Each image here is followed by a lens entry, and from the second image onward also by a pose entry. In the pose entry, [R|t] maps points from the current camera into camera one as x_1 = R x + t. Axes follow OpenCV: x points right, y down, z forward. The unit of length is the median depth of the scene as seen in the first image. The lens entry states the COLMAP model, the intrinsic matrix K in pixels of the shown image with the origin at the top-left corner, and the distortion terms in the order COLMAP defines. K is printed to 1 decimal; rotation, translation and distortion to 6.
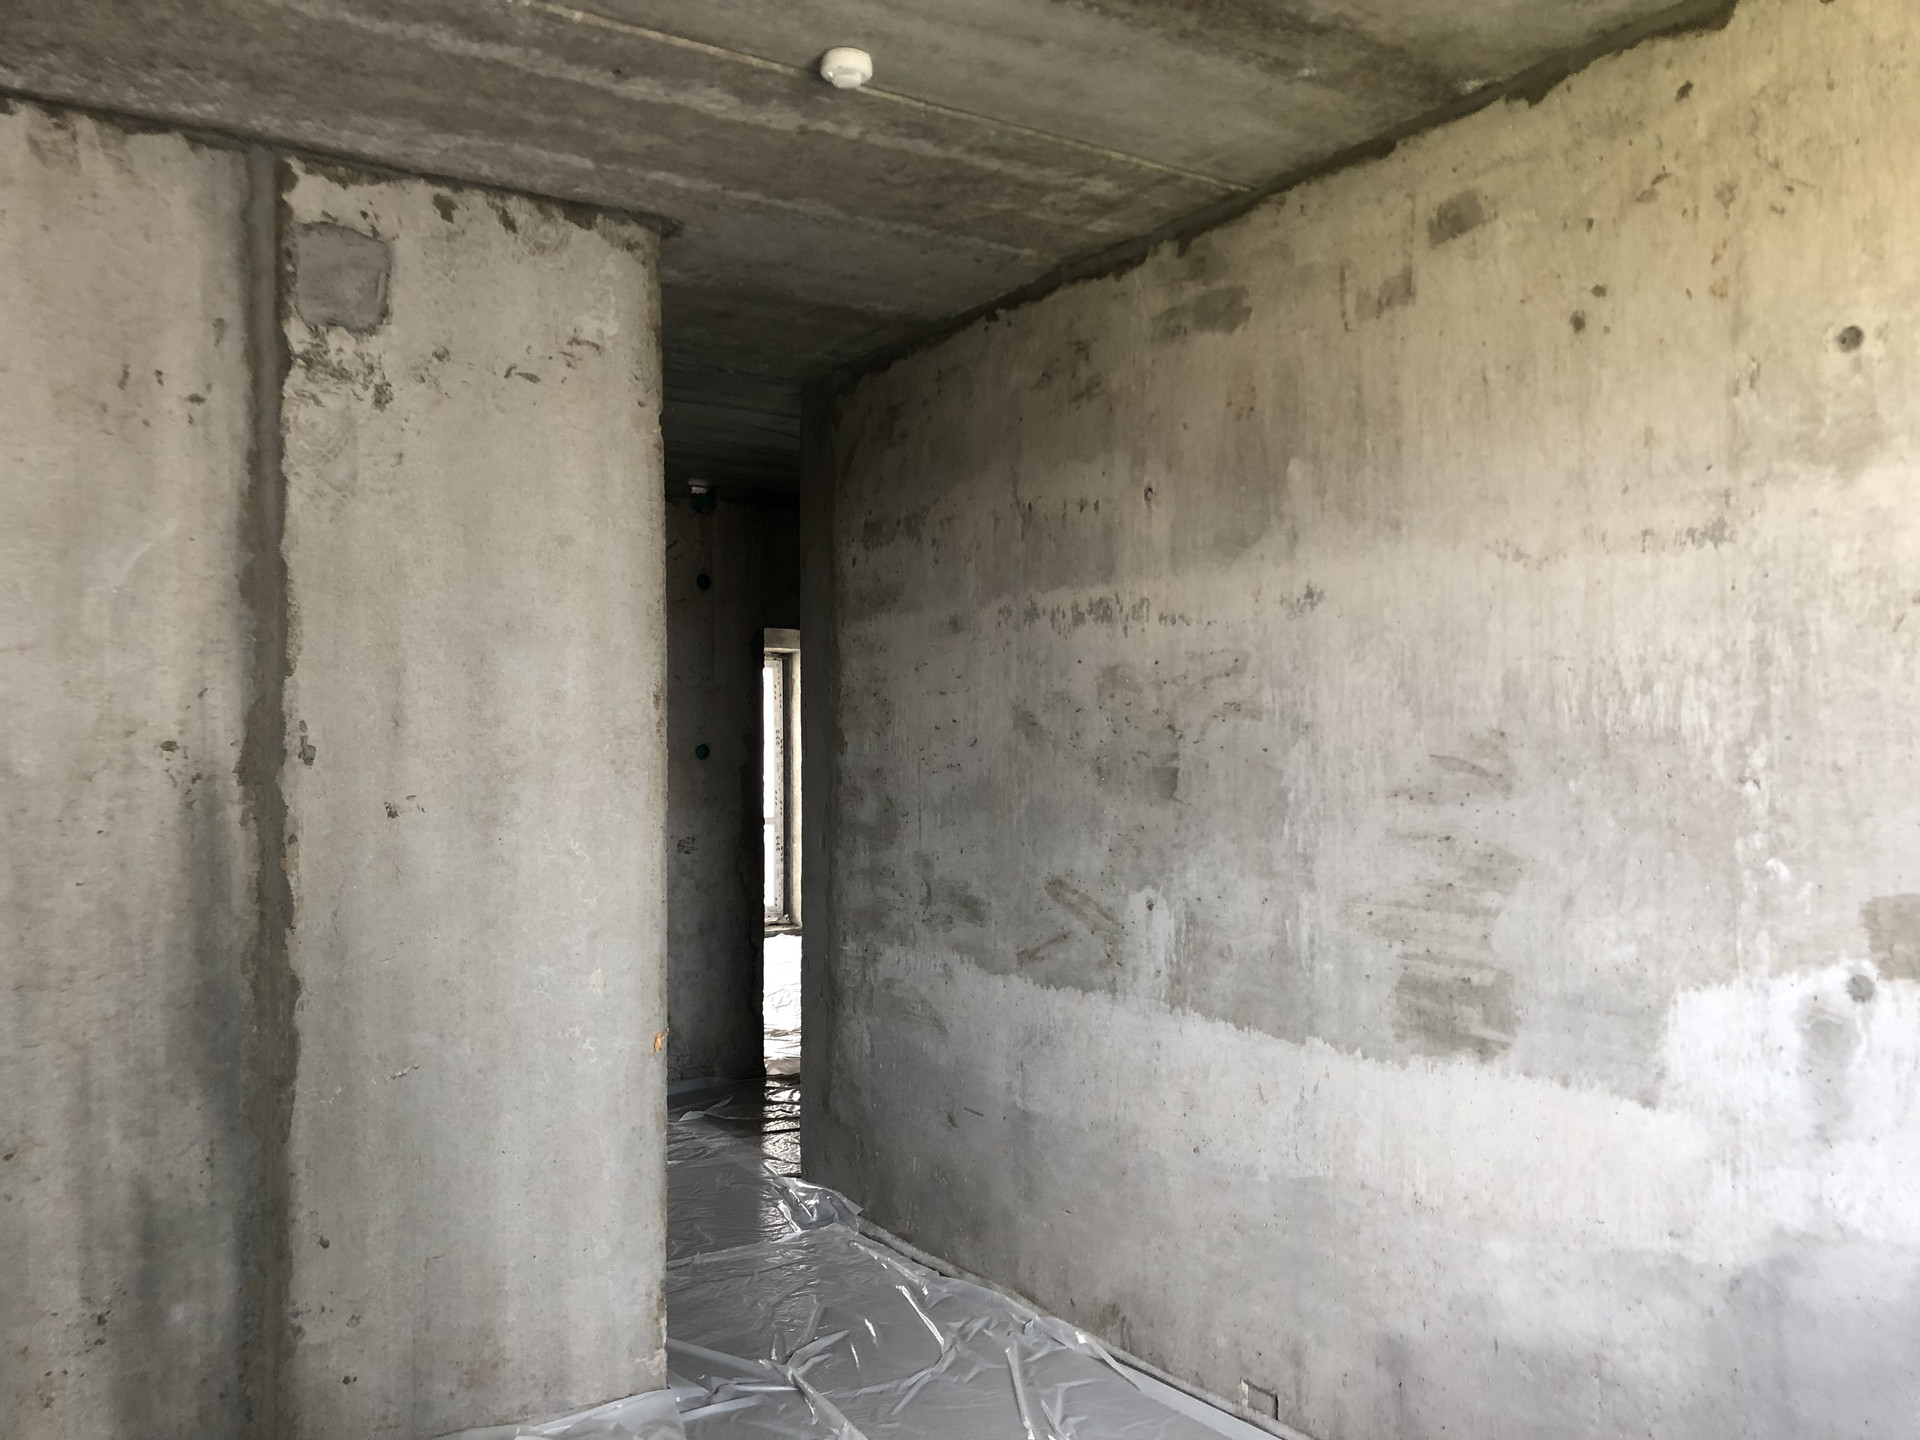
lens RADIAL K [[1583.7, 0, 958.5], [0, 1583.7, 689.4], [0, 0, 1]] dist [0.014226, 0.001000]
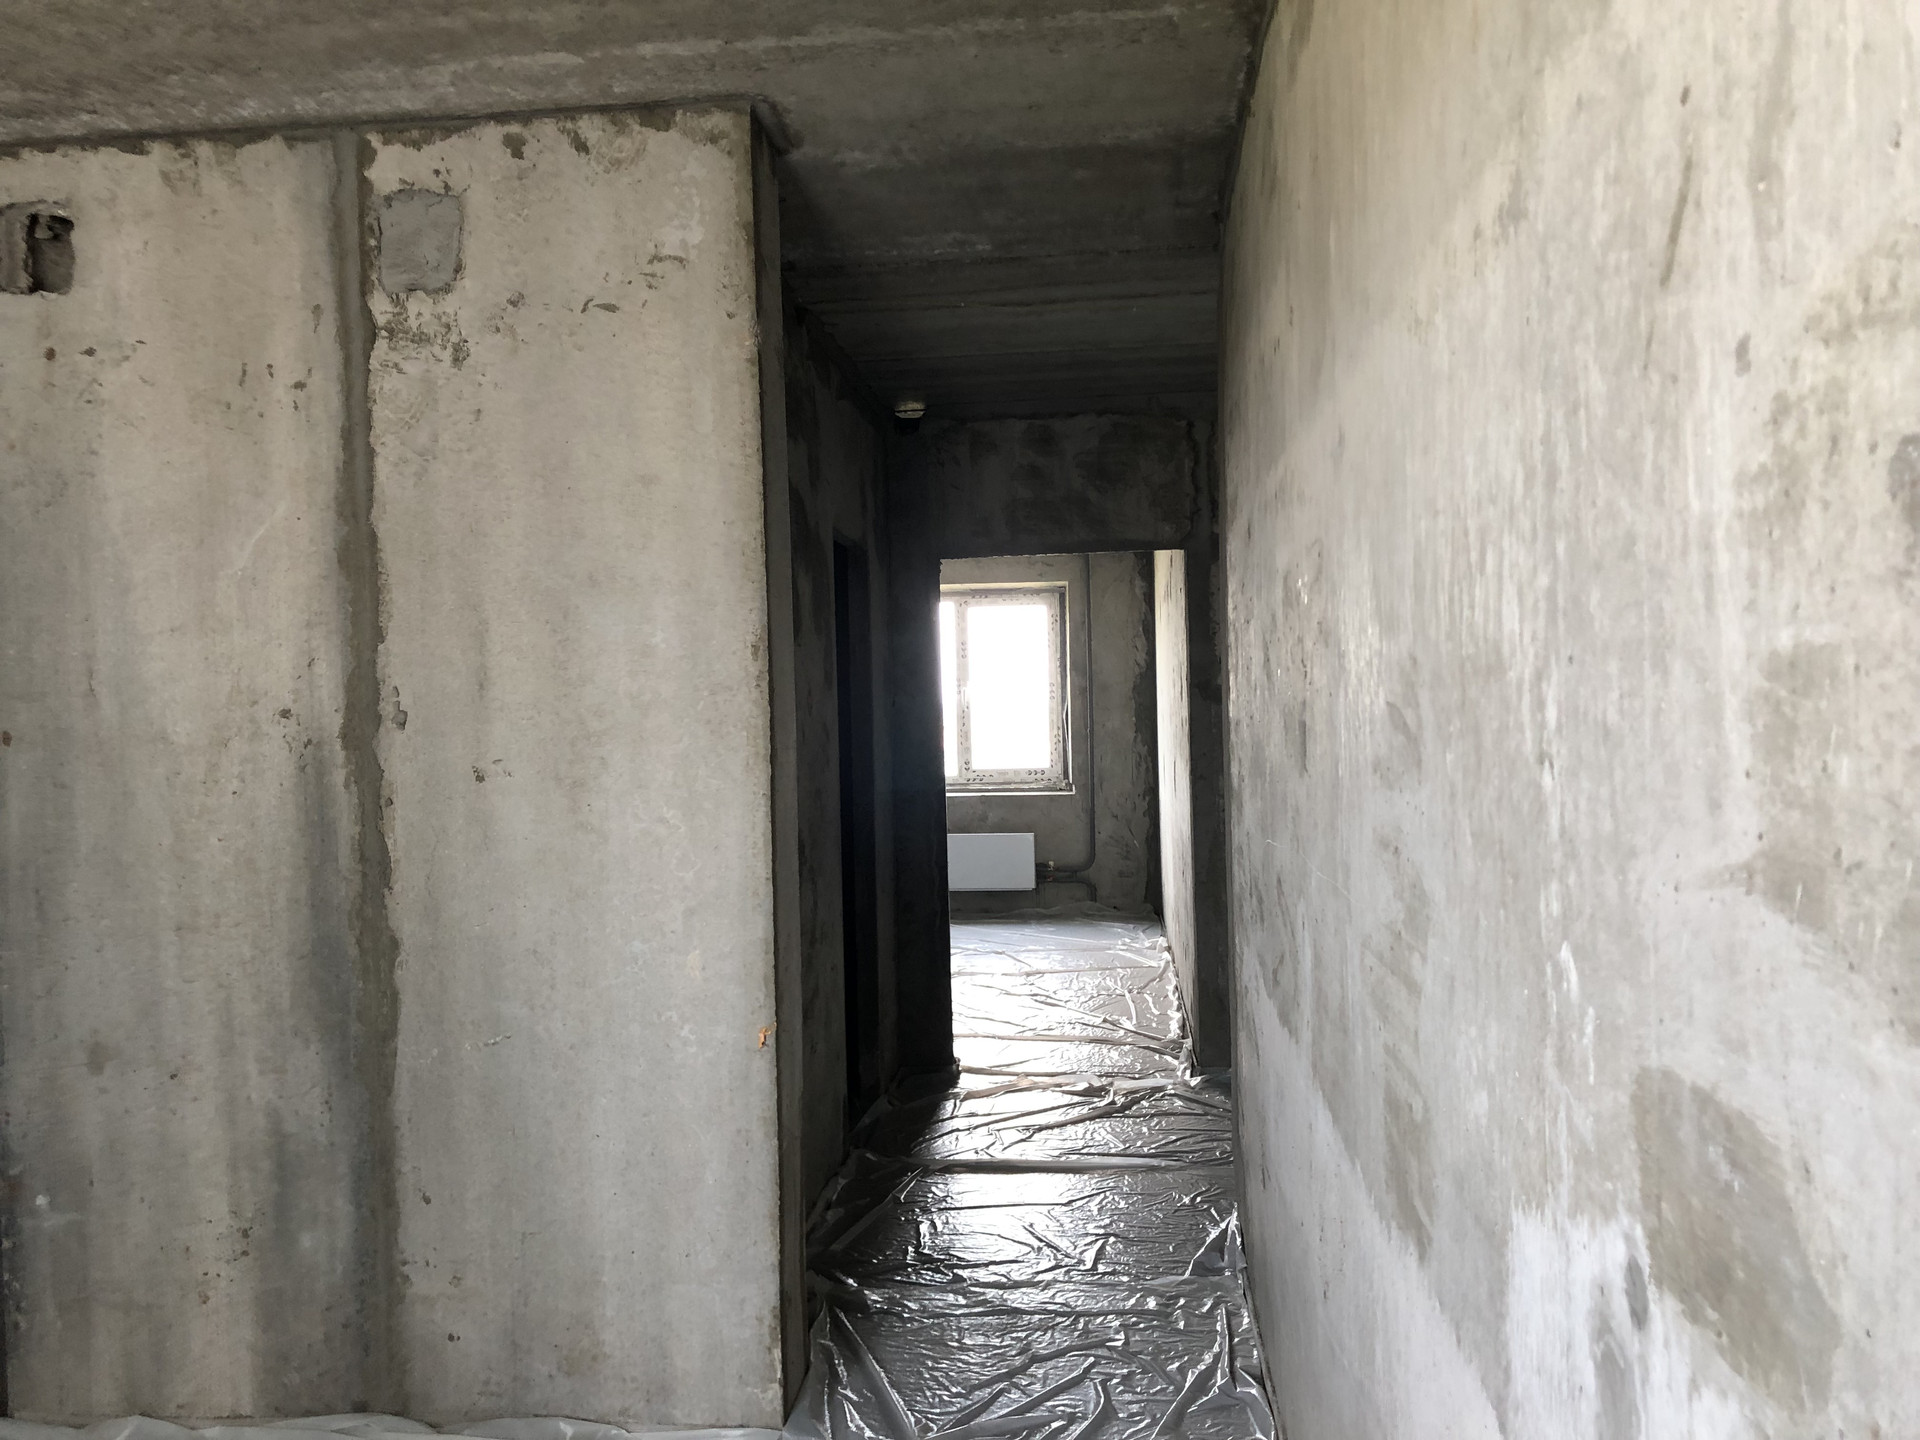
lens RADIAL K [[1583.7, 0, 958.5], [0, 1583.7, 689.4], [0, 0, 1]] dist [0.014226, 0.001000]
pose [[0.772793, -0.022919, -0.634244, 0.507658], [0.046368, 0.998716, 0.020406, 0.017490], [0.632962, -0.045178, 0.772864, 0.437948]]
